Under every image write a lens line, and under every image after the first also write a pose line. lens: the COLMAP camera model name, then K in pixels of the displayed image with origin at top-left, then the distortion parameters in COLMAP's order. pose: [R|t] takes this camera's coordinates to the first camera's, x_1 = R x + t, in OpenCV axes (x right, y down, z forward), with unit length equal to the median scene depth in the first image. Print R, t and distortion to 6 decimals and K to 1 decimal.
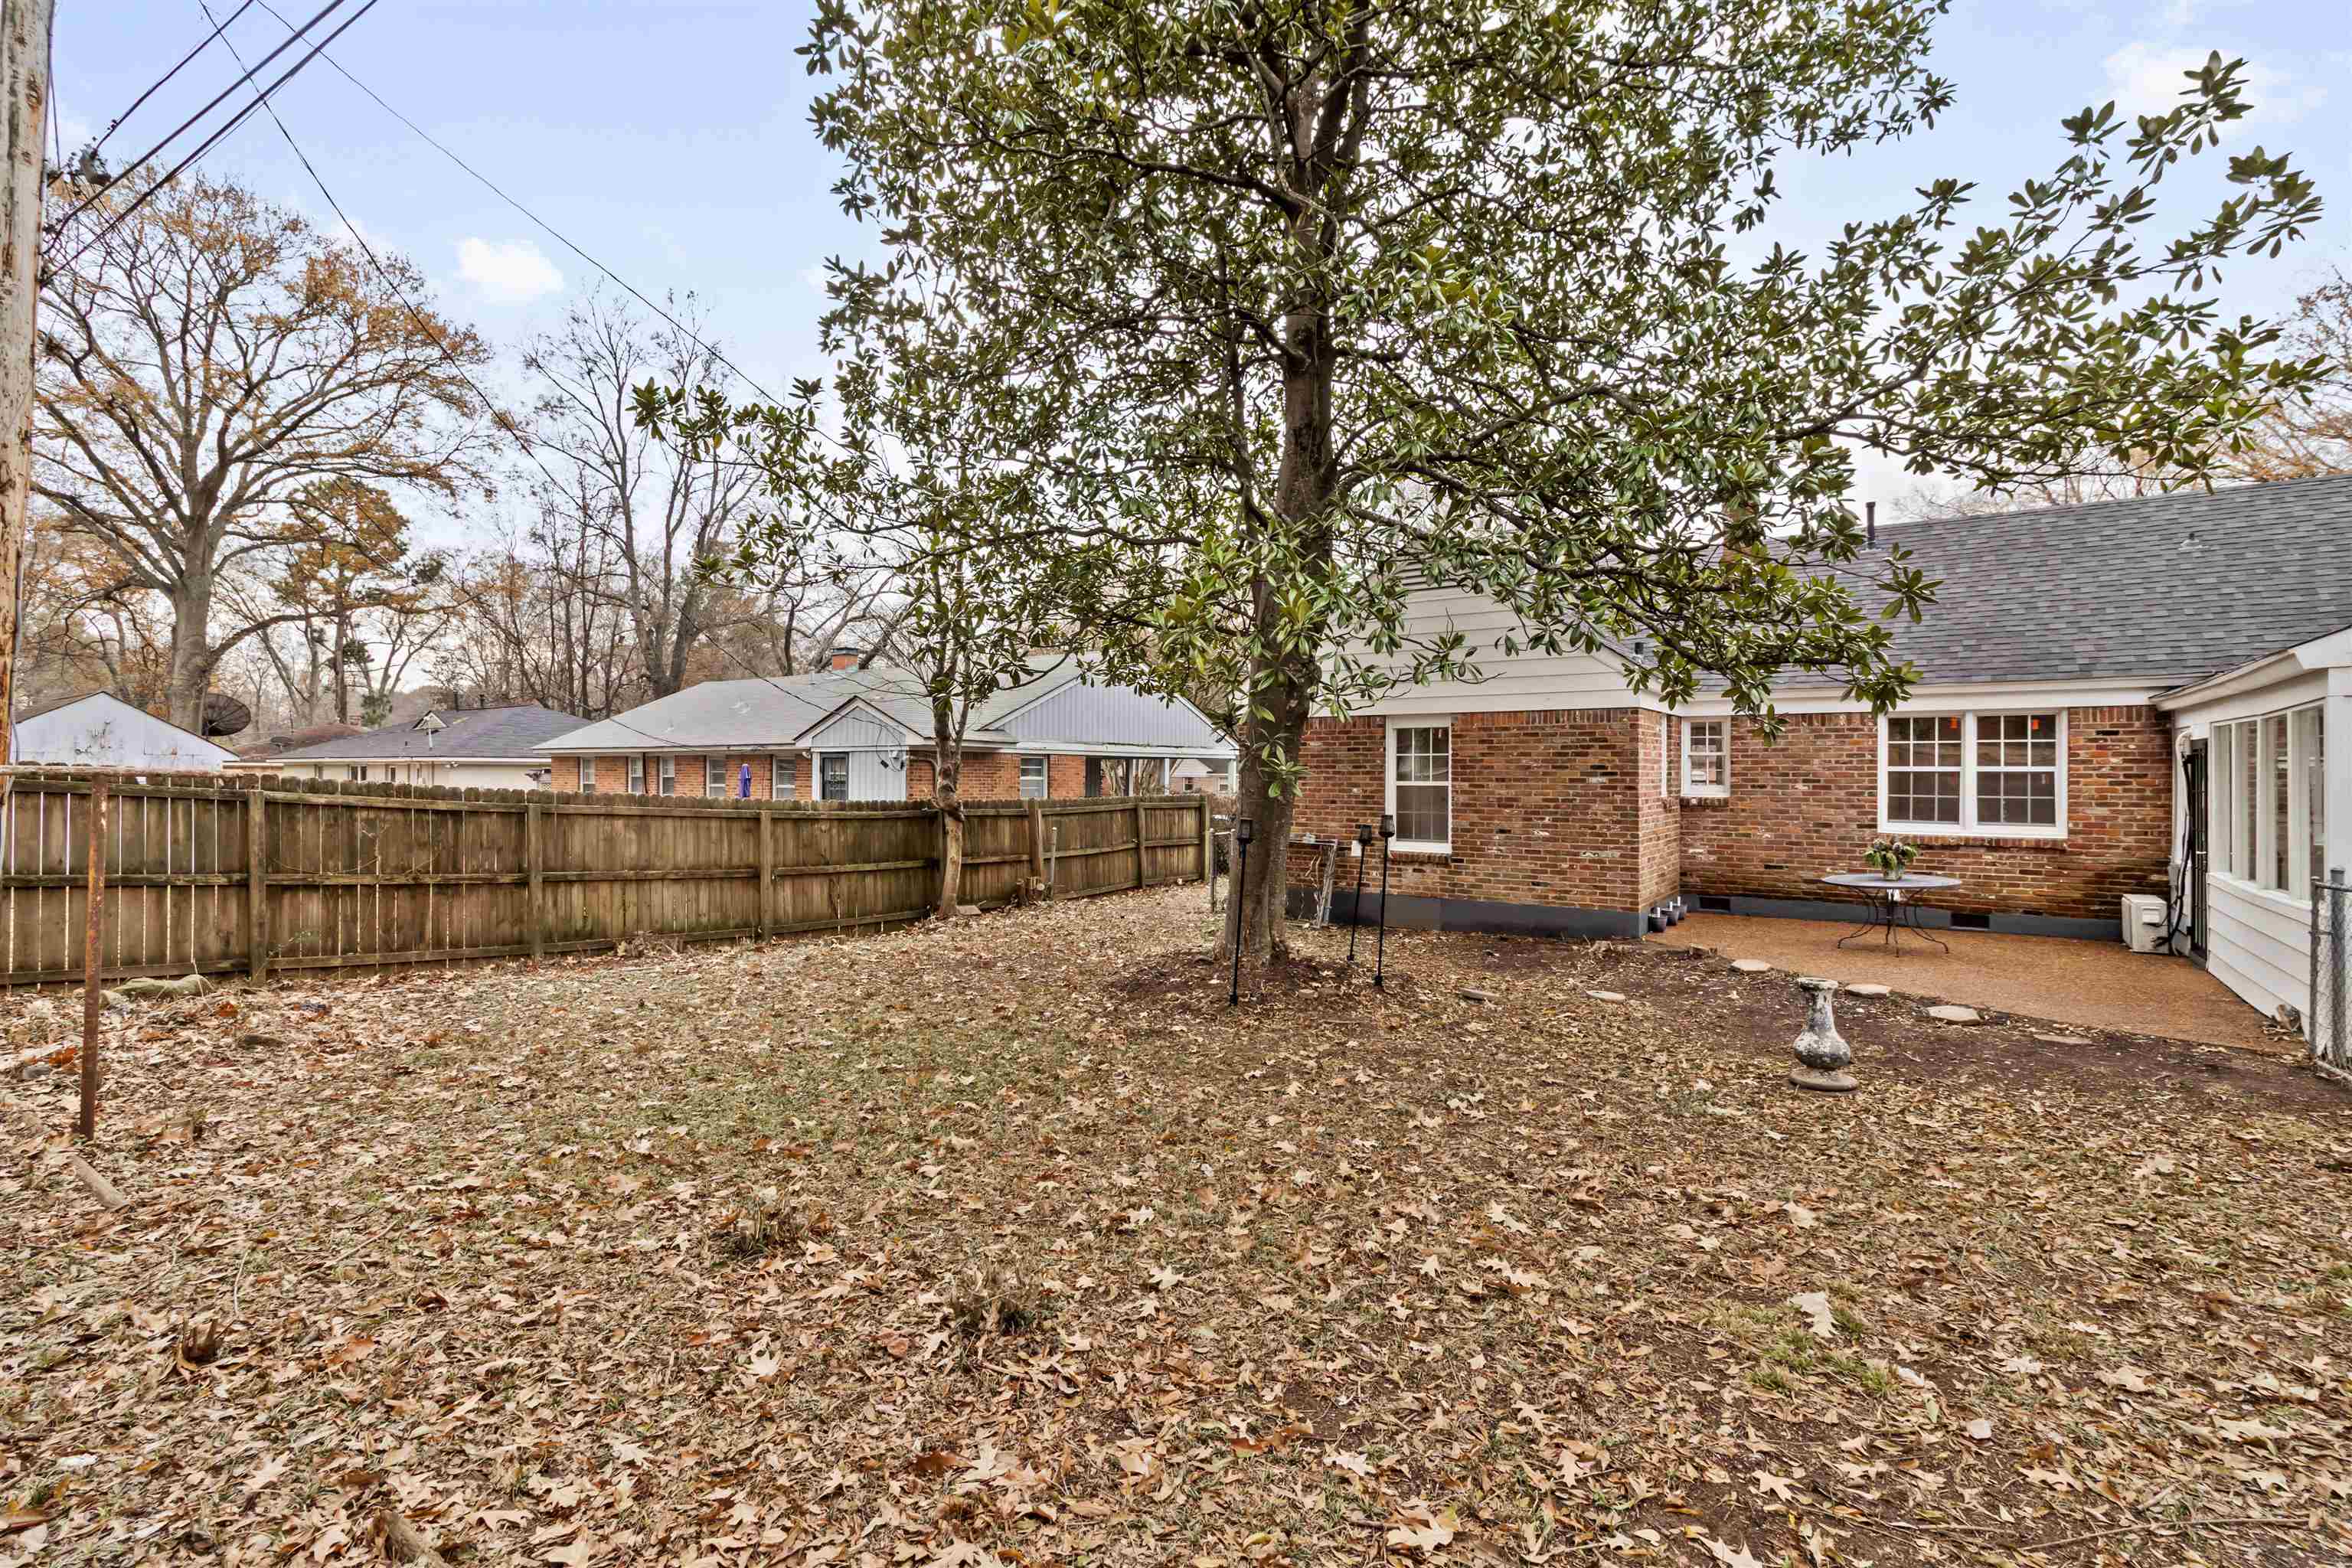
lens RADIAL K [[1095.3, 0, 1171.5], [0, 1095.3, 761.4], [0, 0, 1]] dist [0.000887, 0.000134]
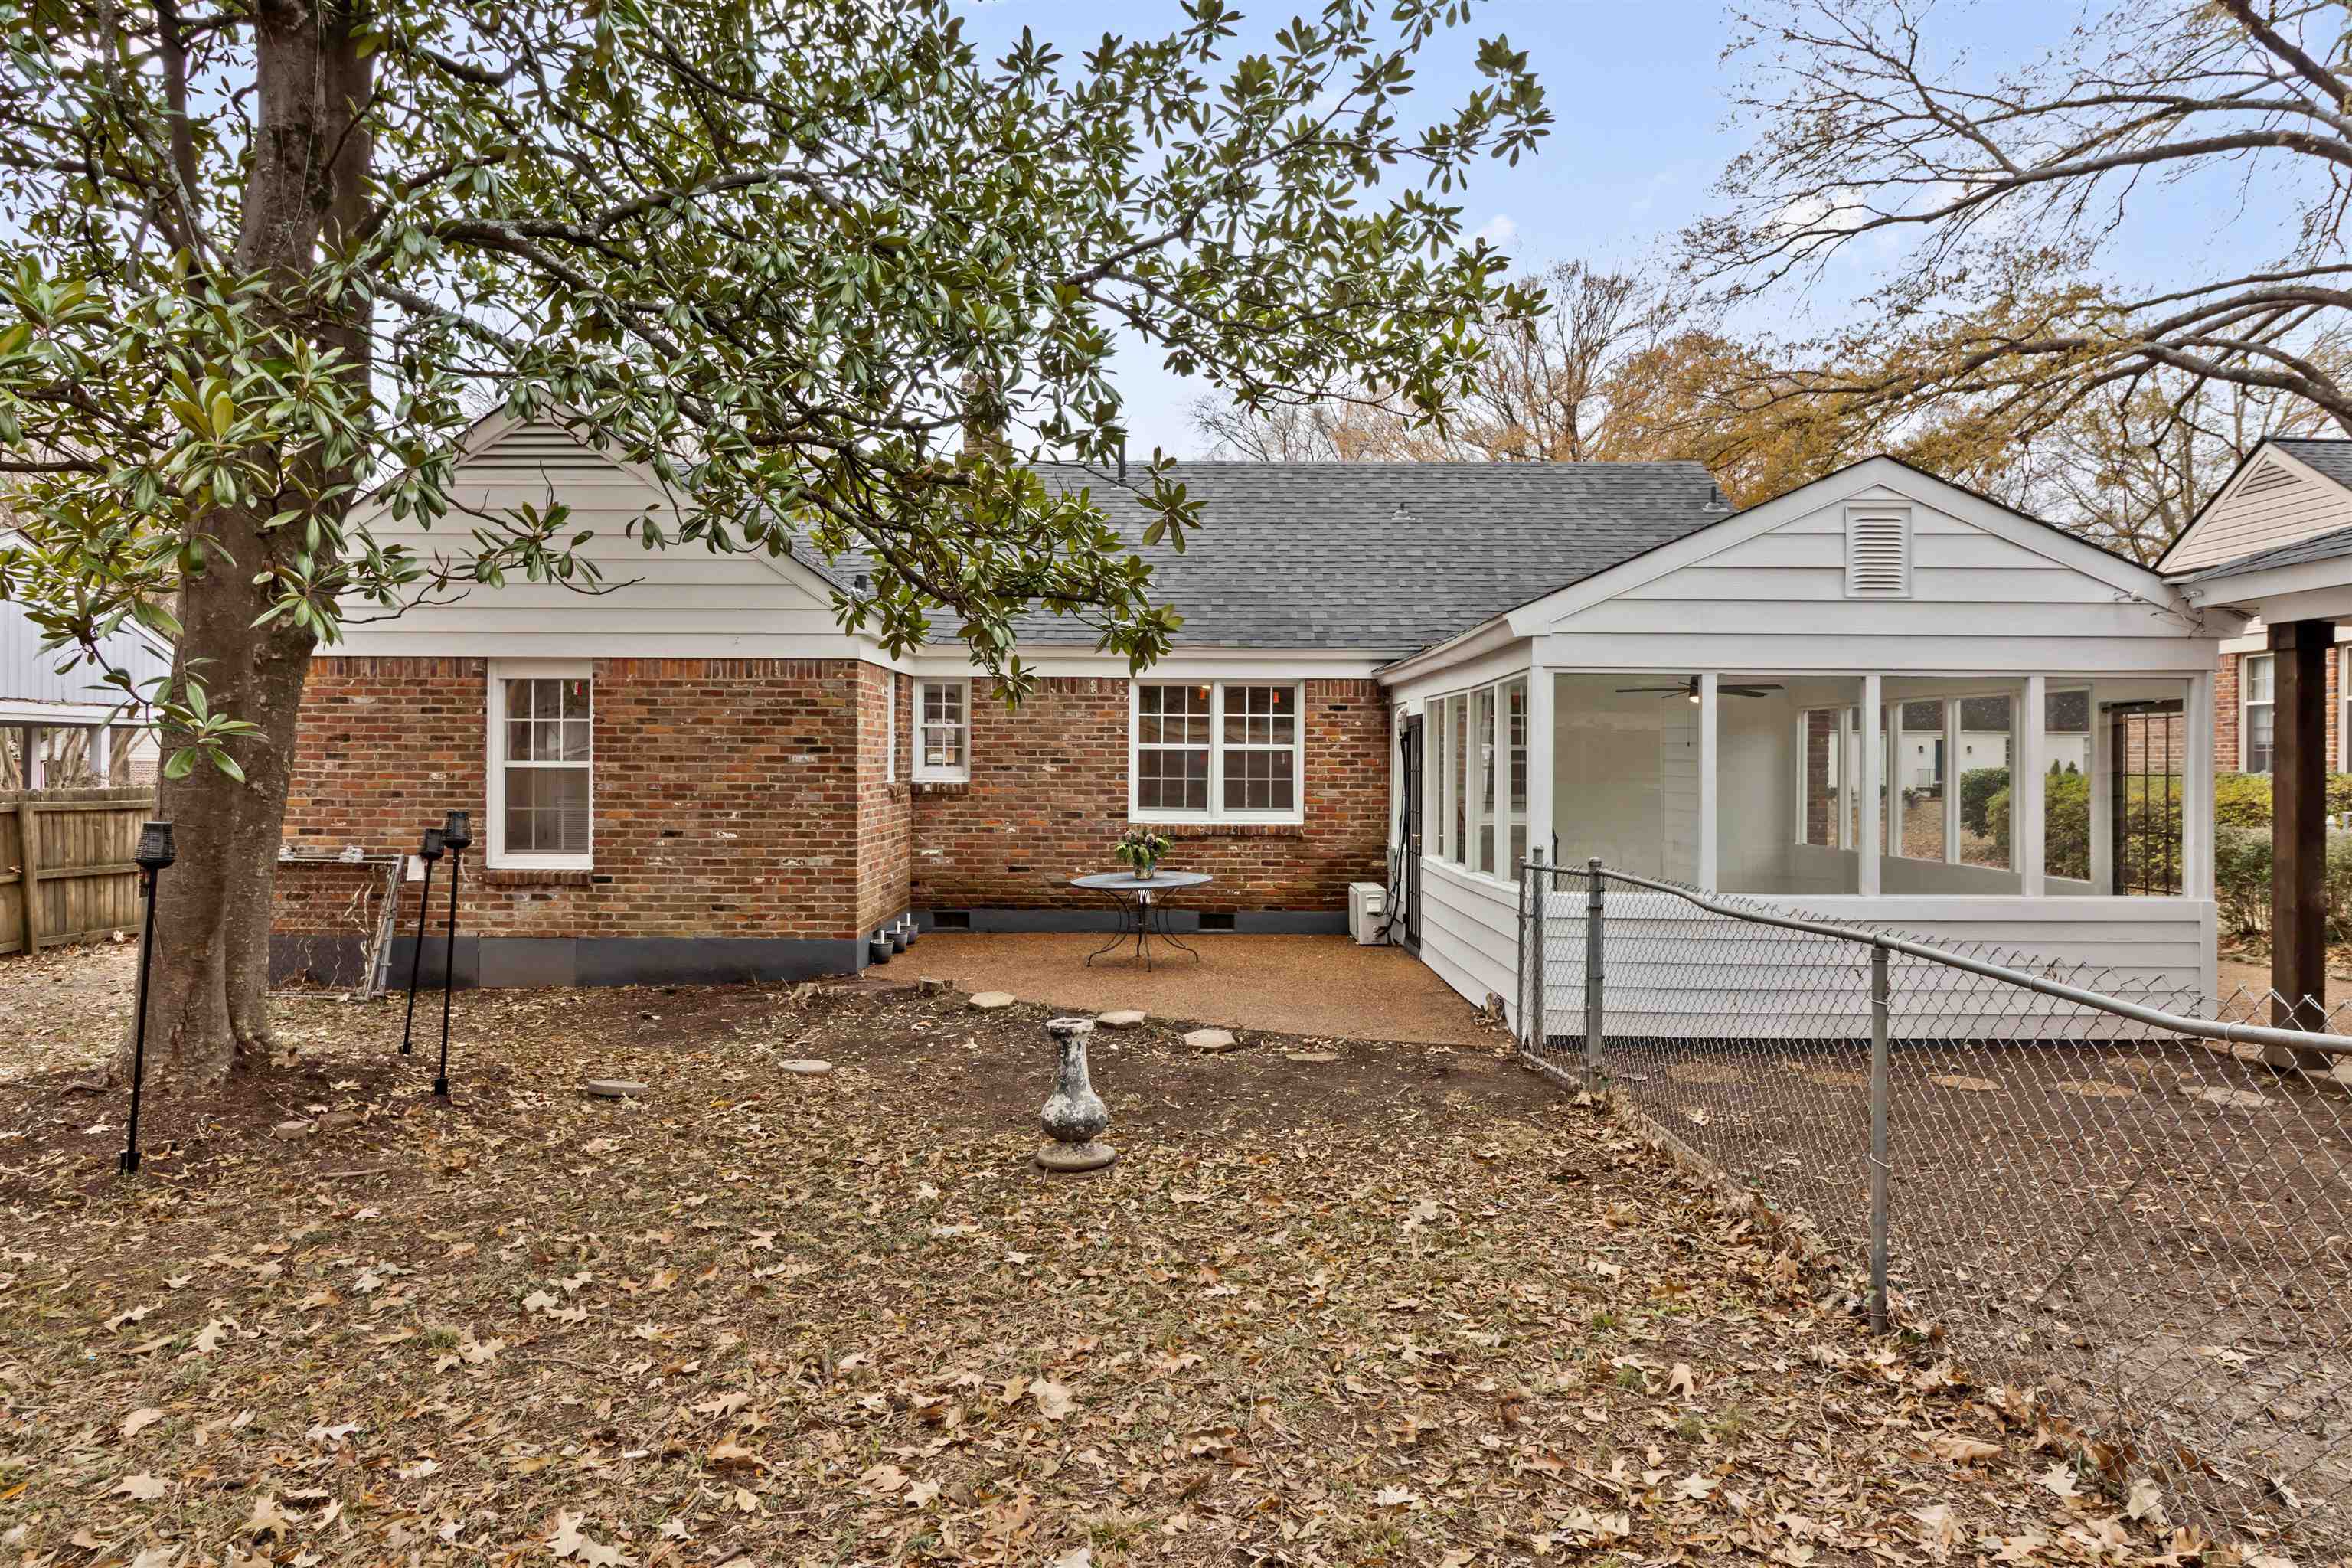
lens RADIAL K [[1133.2, 0, 1088.3], [0, 1133.2, 775.7], [0, 0, 1]] dist [-0.000242, -0.000065]
pose [[0.845123, 0.000689, 0.534571, 0.184019], [-0.005098, 0.999964, 0.006770, 0.027433], [-0.534548, -0.008447, 0.845096, 0.335584]]
